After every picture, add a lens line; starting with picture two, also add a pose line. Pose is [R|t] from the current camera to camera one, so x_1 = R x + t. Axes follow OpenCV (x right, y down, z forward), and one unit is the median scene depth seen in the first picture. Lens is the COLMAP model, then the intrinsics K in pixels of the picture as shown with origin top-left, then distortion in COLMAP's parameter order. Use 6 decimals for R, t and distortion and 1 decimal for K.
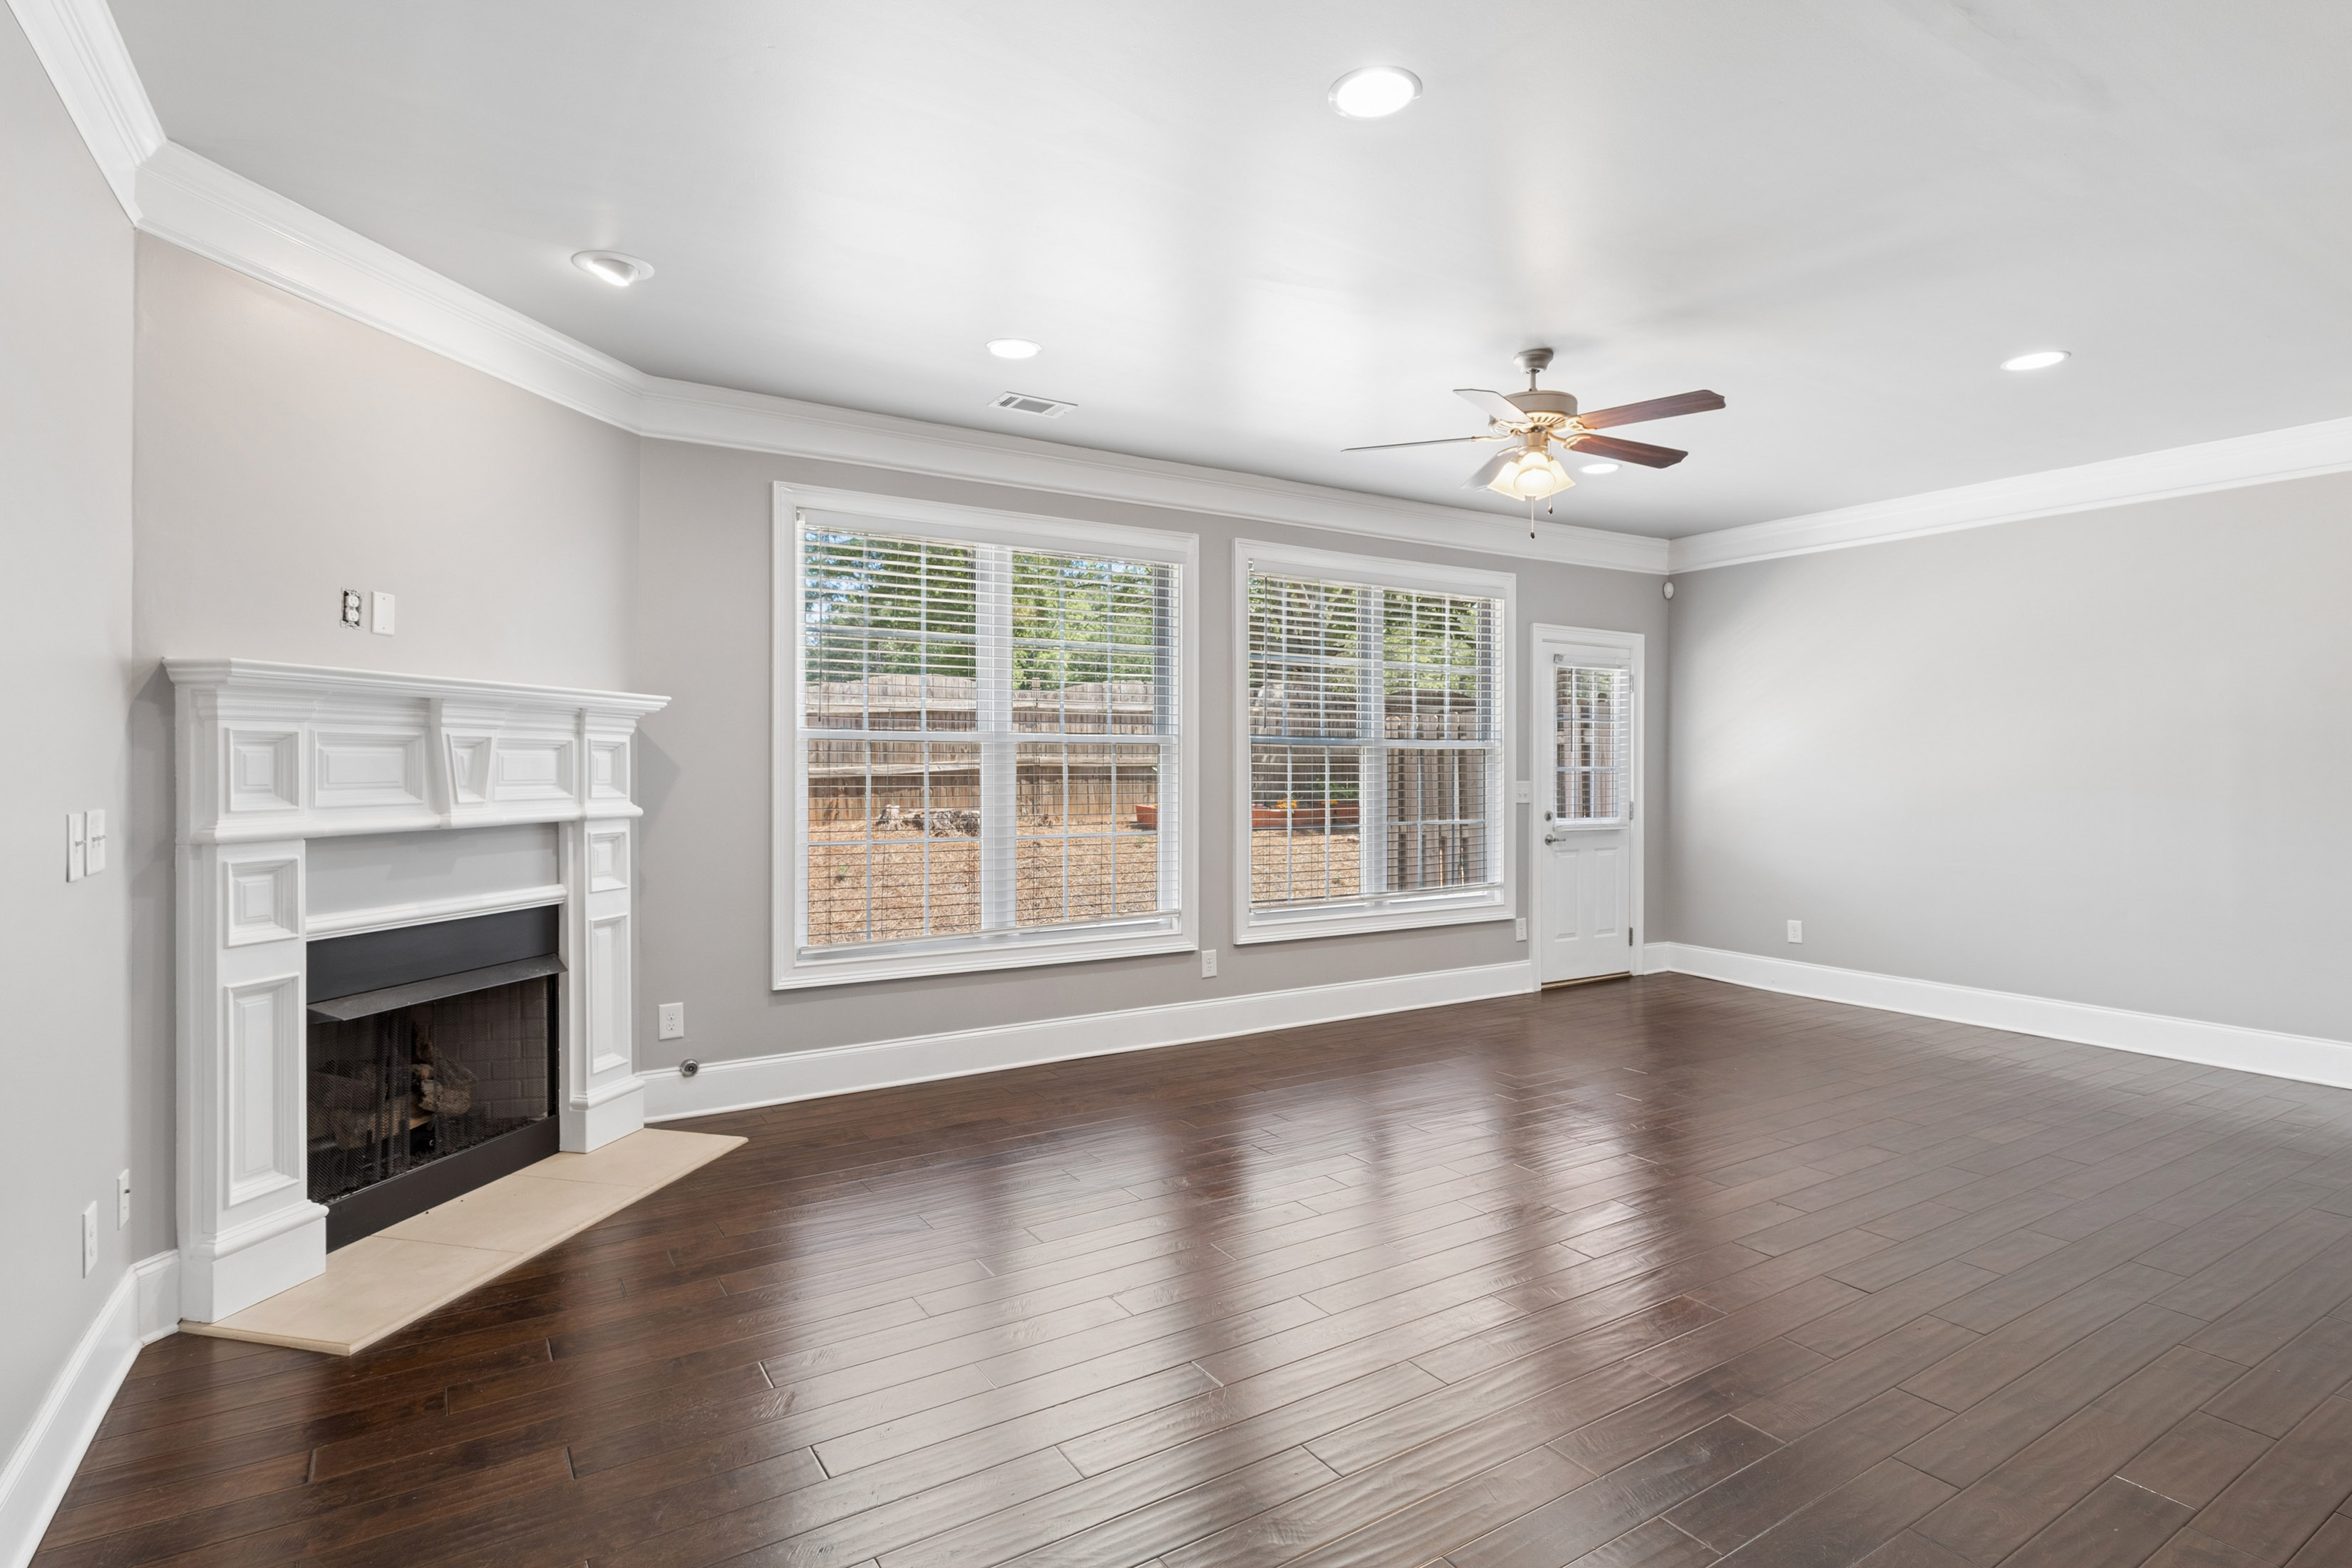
lens RADIAL K [[1182.1, 0, 1172.9], [0, 1182.1, 770.1], [0, 0, 1]] dist [0.002266, 0.000457]
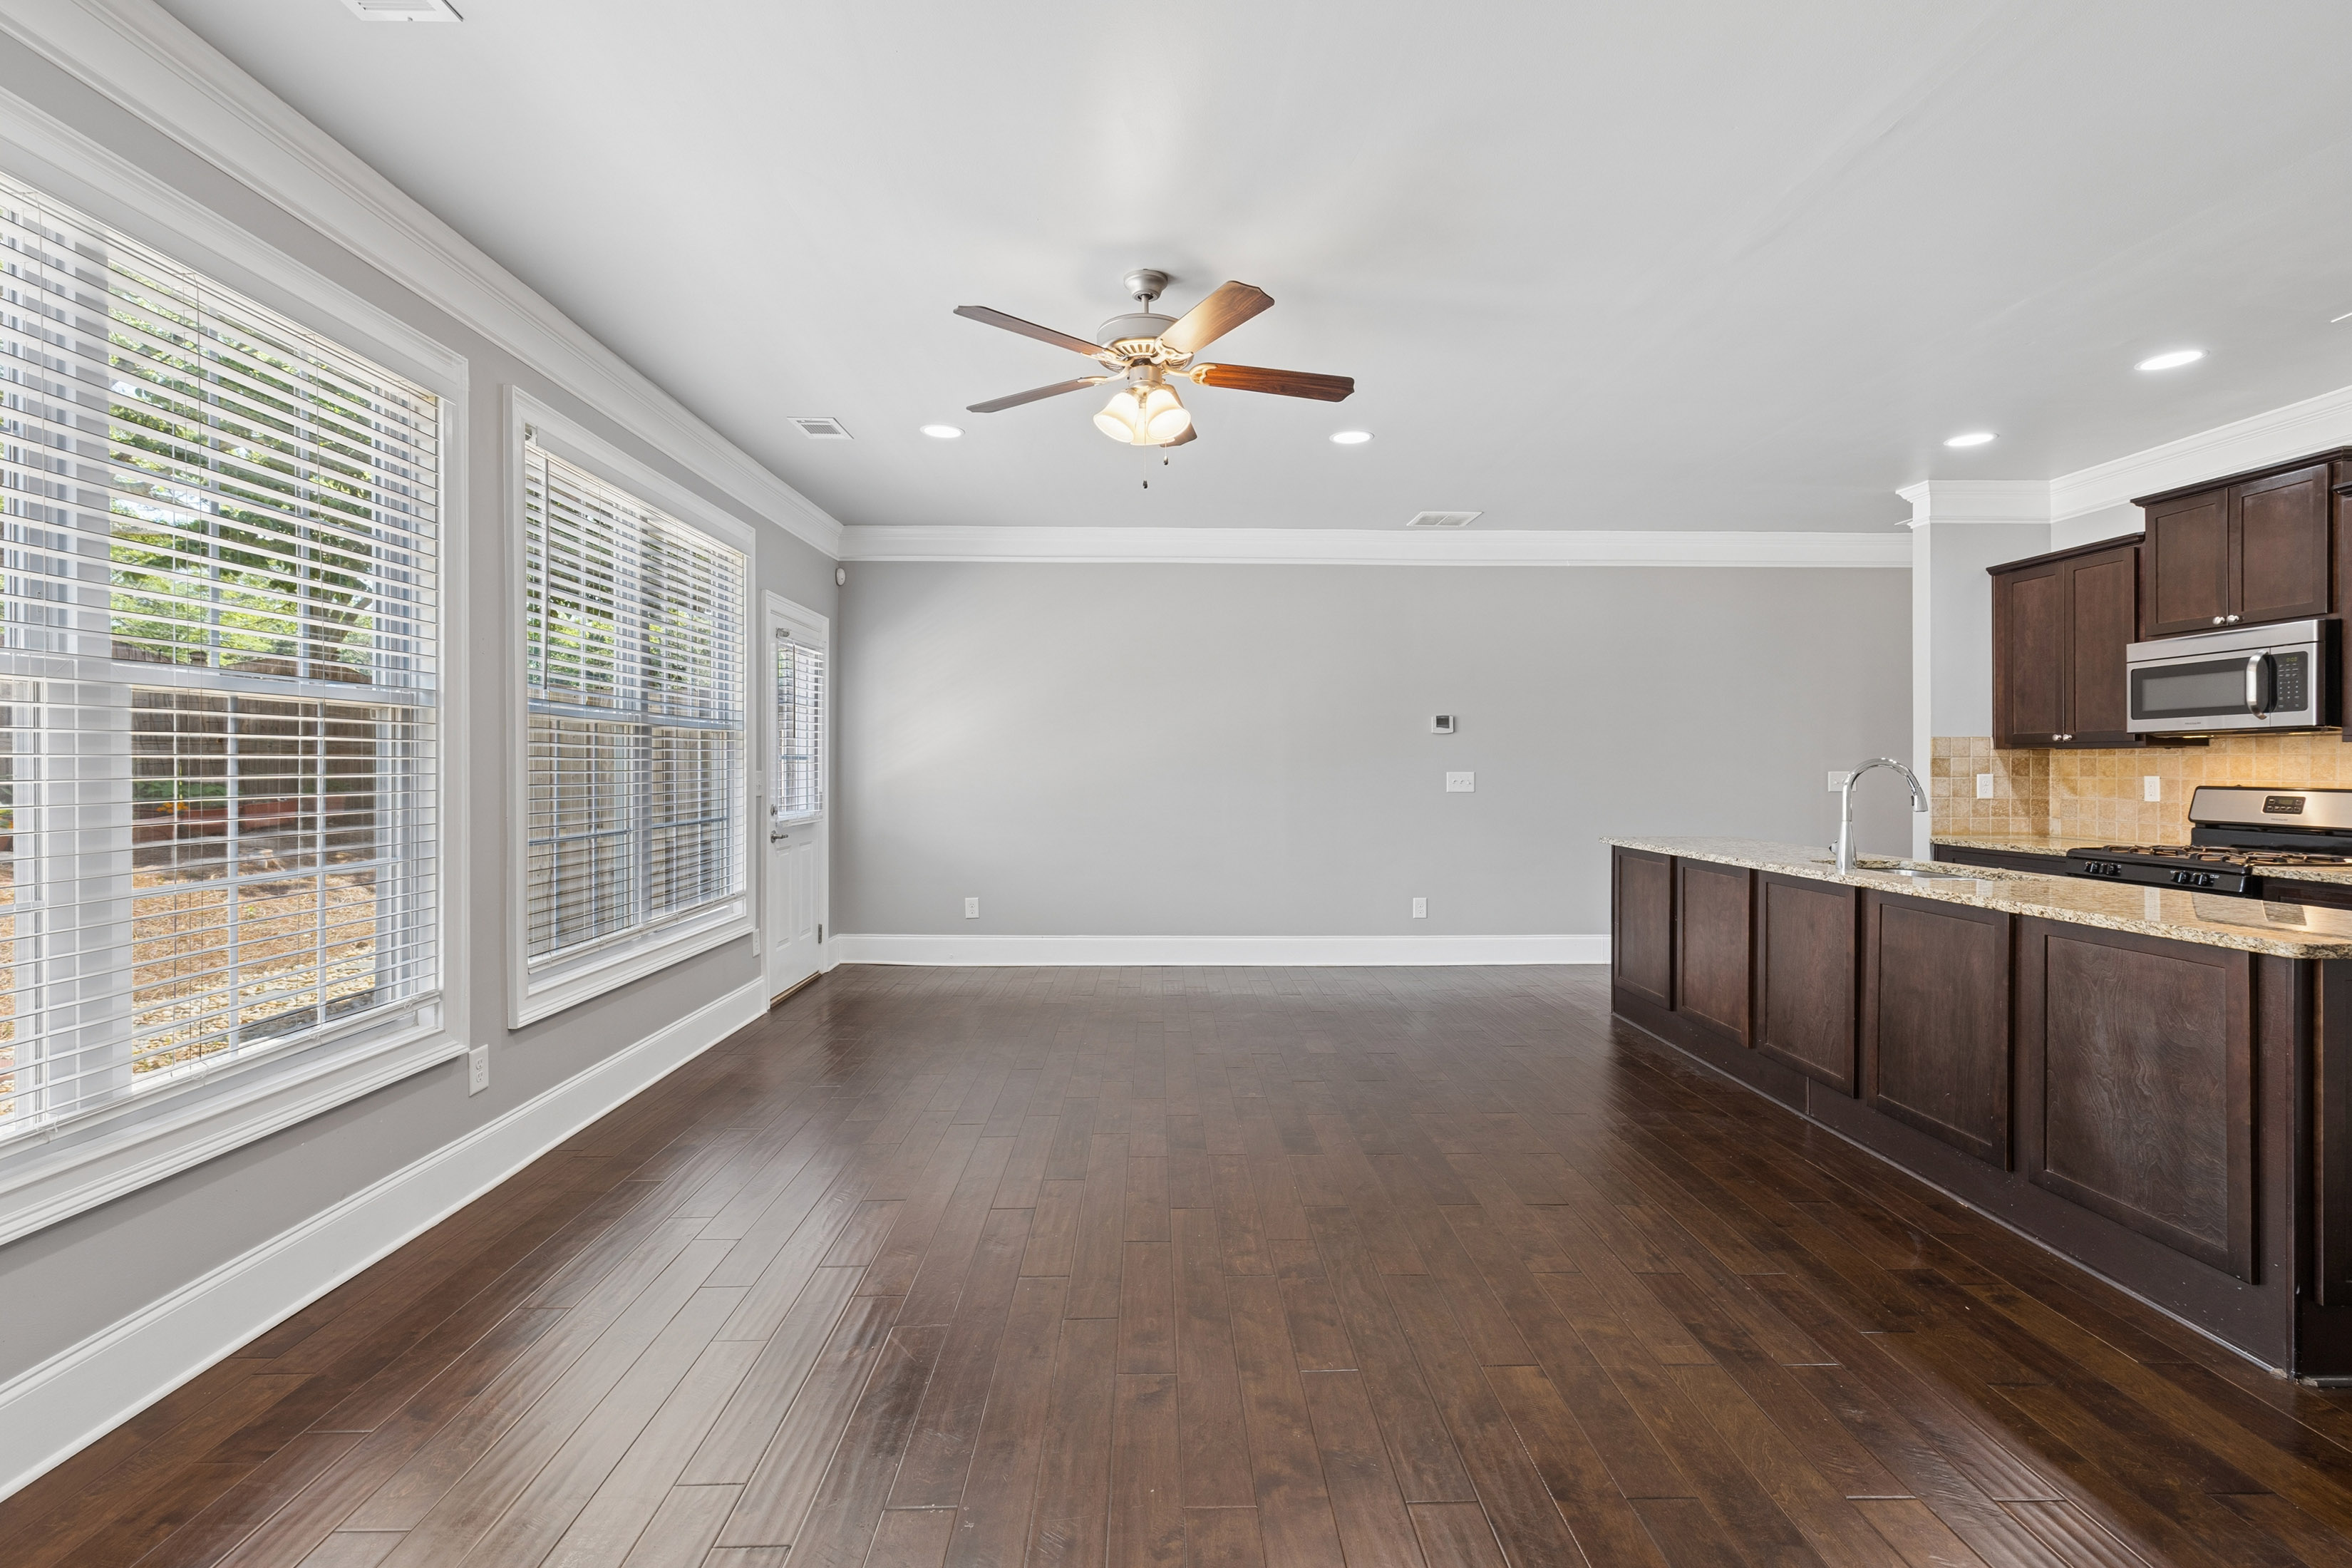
lens RADIAL K [[1054.3, 0, 1177.7], [0, 1054.3, 767.6], [0, 0, 1]] dist [0.002647, -0.000091]
pose [[0.509317, -0.001598, 0.860577, -0.256582], [-0.000819, 0.999997, 0.002341, 0.006100], [-0.860578, -0.001897, 0.509314, 0.418377]]
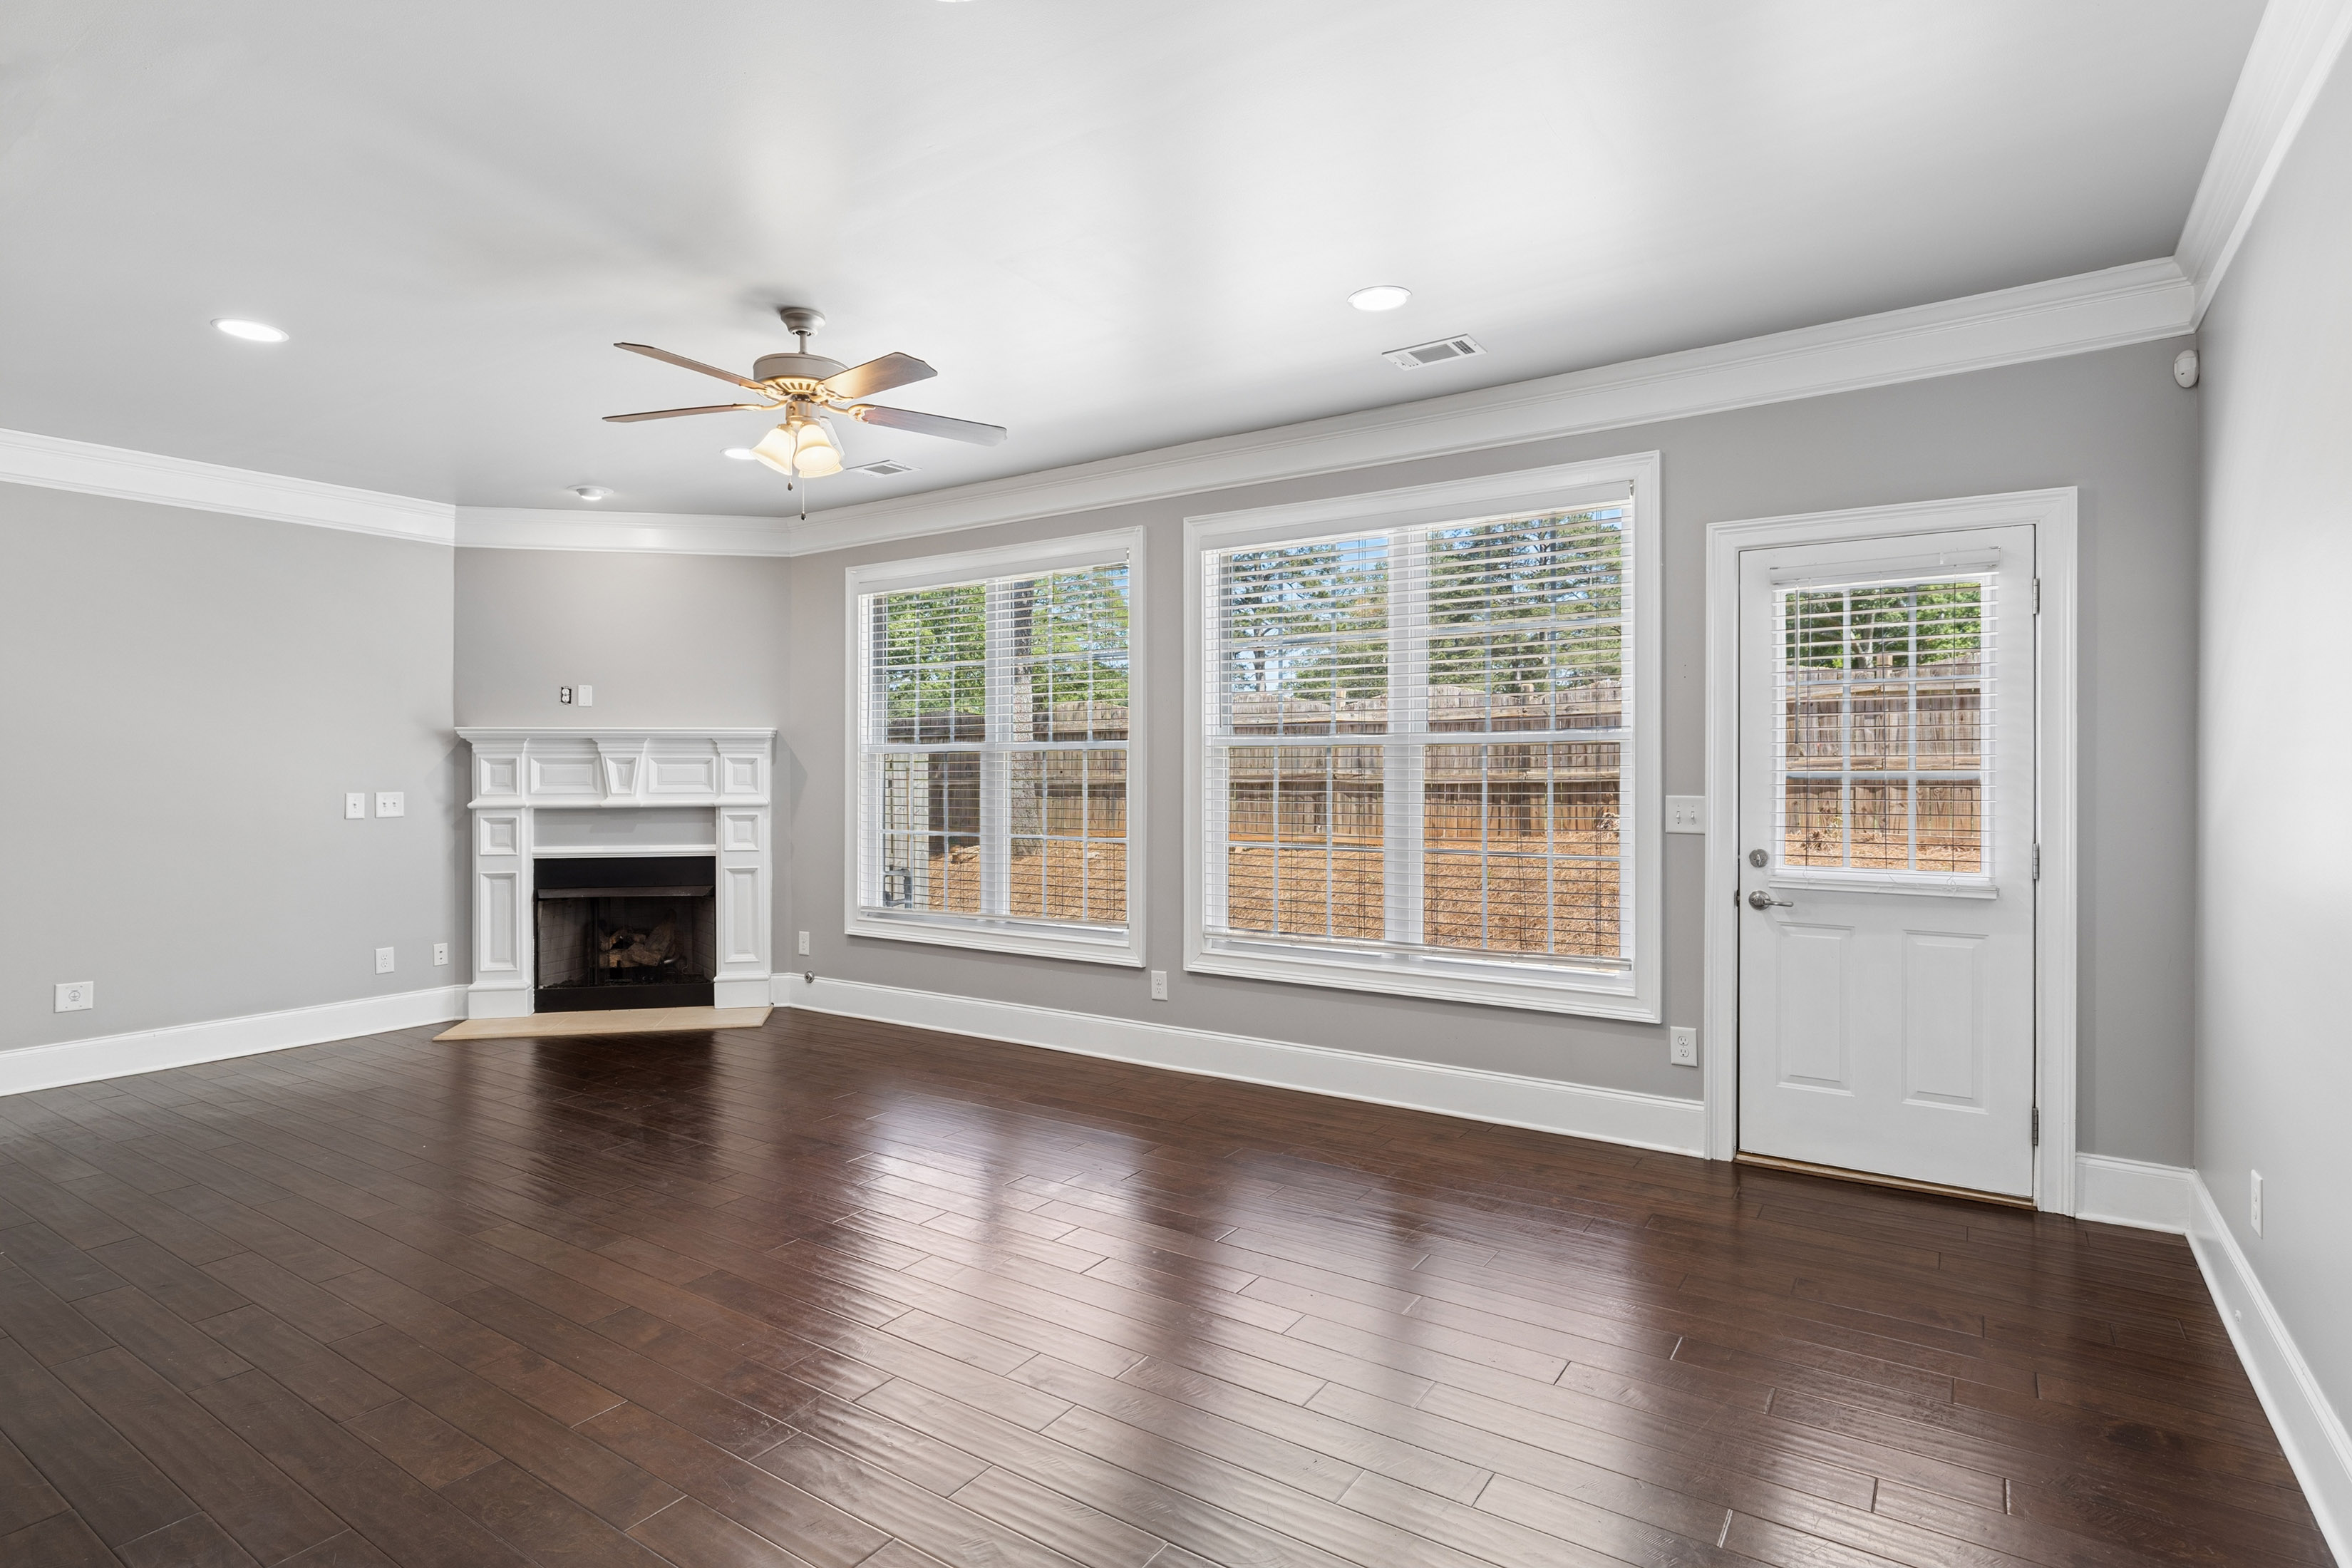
lens RADIAL K [[1182.1, 0, 1172.9], [0, 1182.1, 770.1], [0, 0, 1]] dist [0.002266, 0.000457]
pose [[0.410890, -0.001841, -0.911683, 0.888765], [0.001322, 0.999998, -0.001424, -0.003442], [0.911684, -0.000620, 0.410891, 0.637312]]
